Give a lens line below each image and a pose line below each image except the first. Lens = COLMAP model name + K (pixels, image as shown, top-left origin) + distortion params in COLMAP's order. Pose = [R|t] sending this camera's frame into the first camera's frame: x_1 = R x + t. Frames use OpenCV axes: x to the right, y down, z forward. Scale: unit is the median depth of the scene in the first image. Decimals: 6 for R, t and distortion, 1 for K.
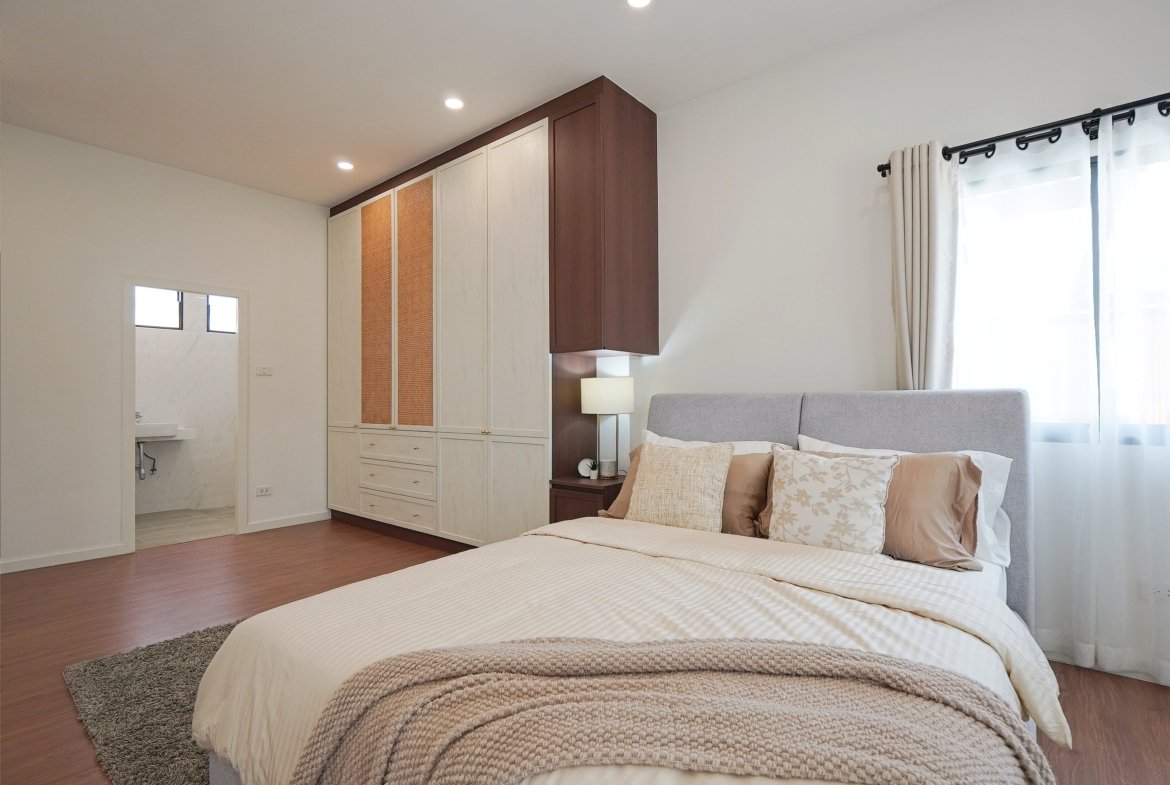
lens RADIAL K [[553.4, 0, 584.2], [0, 553.4, 399.1], [0, 0, 1]] dist [-0.015437, 0.004023]
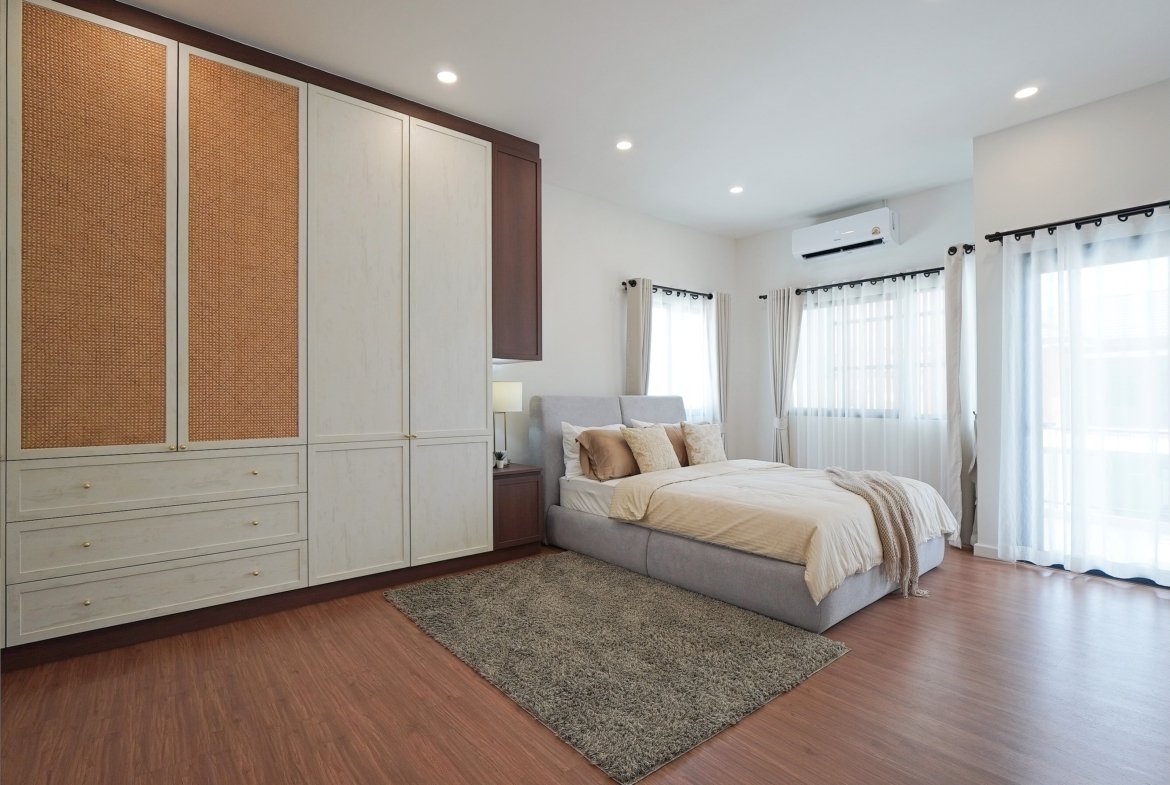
lens RADIAL K [[553.4, 0, 586.6], [0, 553.4, 392.9], [0, 0, 1]] dist [-0.015437, 0.004023]
pose [[0.186686, 0.011741, 0.982349, -0.848127], [-0.000782, 0.999930, -0.011803, -0.000249], [-0.982419, 0.001435, 0.186682, 0.466153]]
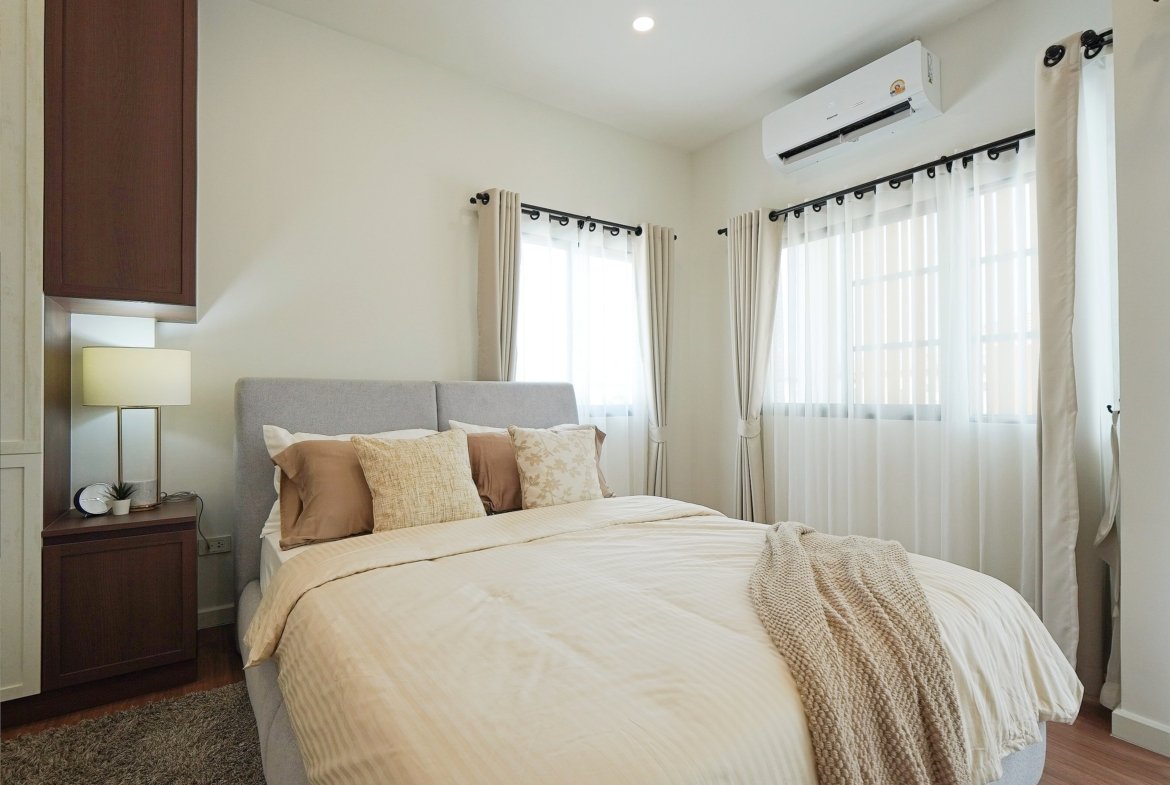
lens RADIAL K [[553.4, 0, 583.3], [0, 553.4, 392.7], [0, 0, 1]] dist [-0.015437, 0.004023]
pose [[0.266531, 0.013219, 0.963736, -0.330204], [-0.000634, 0.999908, -0.013540, 0.015254], [-0.963826, 0.002998, 0.266514, 0.273060]]
